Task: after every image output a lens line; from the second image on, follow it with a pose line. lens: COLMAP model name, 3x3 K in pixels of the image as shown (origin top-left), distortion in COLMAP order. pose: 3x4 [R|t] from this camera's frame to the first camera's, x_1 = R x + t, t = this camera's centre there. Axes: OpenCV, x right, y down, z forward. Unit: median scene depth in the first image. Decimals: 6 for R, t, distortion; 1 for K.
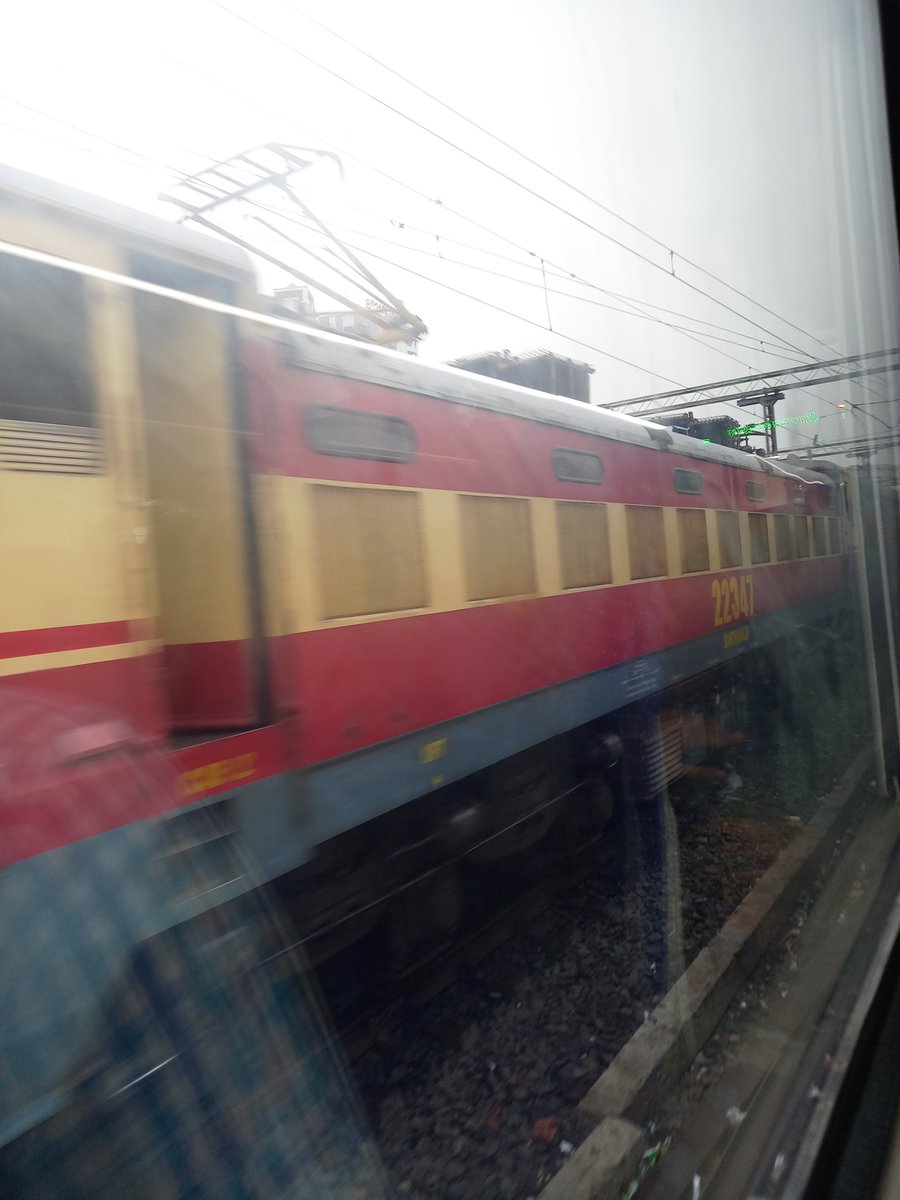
lens RADIAL K [[884.8, 0, 448.7], [0, 884.8, 596.7], [0, 0, 1]] dist [0.023428, -0.012949]
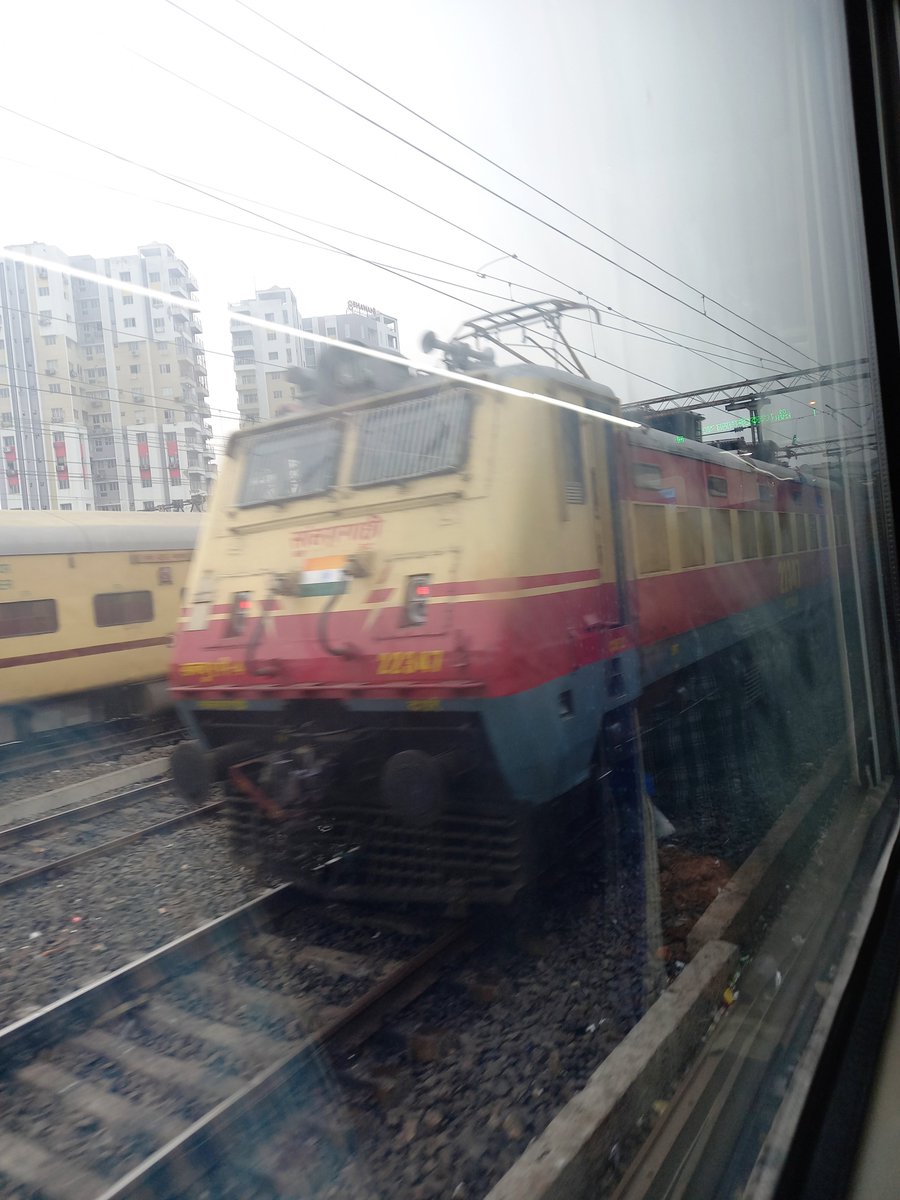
lens RADIAL K [[884.8, 0, 450.9], [0, 884.8, 599.7], [0, 0, 1]] dist [0.023428, -0.012949]
pose [[0.999518, -0.010043, 0.029369, -0.200137], [0.009904, 0.999939, 0.004906, 0.021531], [-0.029416, -0.004613, 0.999557, -0.297031]]
